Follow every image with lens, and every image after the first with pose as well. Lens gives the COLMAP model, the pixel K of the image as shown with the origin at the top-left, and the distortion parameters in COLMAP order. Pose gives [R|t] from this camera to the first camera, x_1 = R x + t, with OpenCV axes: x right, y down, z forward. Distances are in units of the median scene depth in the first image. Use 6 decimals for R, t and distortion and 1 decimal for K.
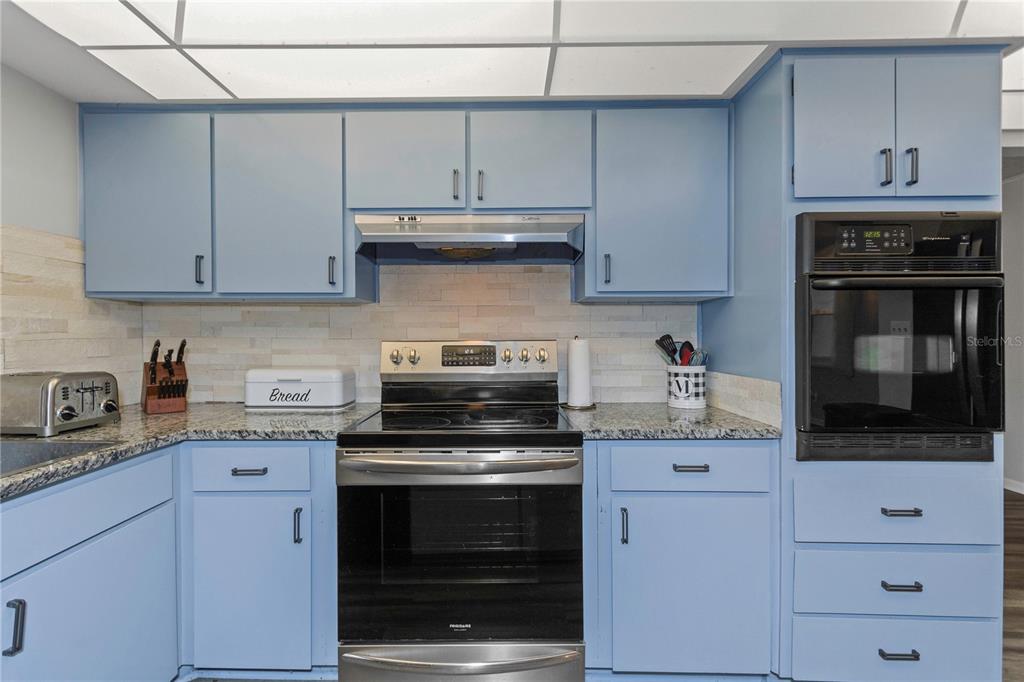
lens RADIAL K [[451.1, 0, 514.7], [0, 451.1, 347.8], [0, 0, 1]] dist [0.002135, -0.000057]
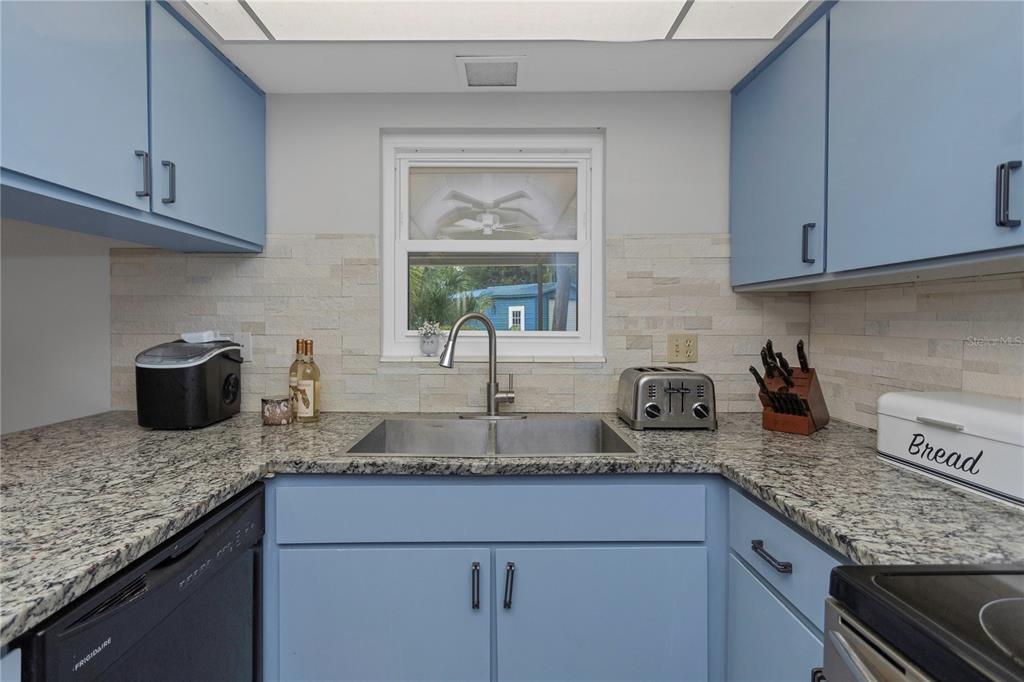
lens RADIAL K [[472.7, 0, 489.0], [0, 472.7, 330.4], [0, 0, 1]] dist [0.001134, 0.000302]
pose [[-0.014641, 0.016667, -0.999754, 0.062825], [-0.022985, 0.999591, 0.017001, -0.036958], [0.999629, 0.023228, -0.014252, 0.508455]]
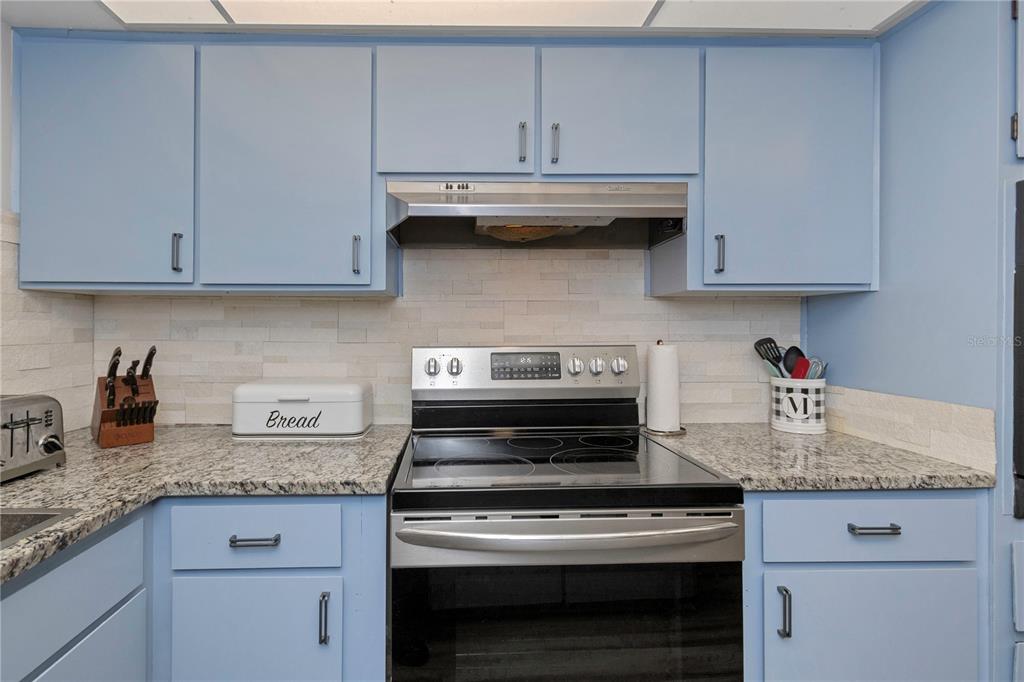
lens RADIAL K [[472.7, 0, 489.0], [0, 472.7, 330.4], [0, 0, 1]] dist [0.001134, 0.000302]
pose [[0.999702, 0.001700, 0.024338, -0.204695], [-0.001228, 0.999811, -0.019410, -0.030752], [-0.024367, 0.019374, 0.999515, 0.213704]]
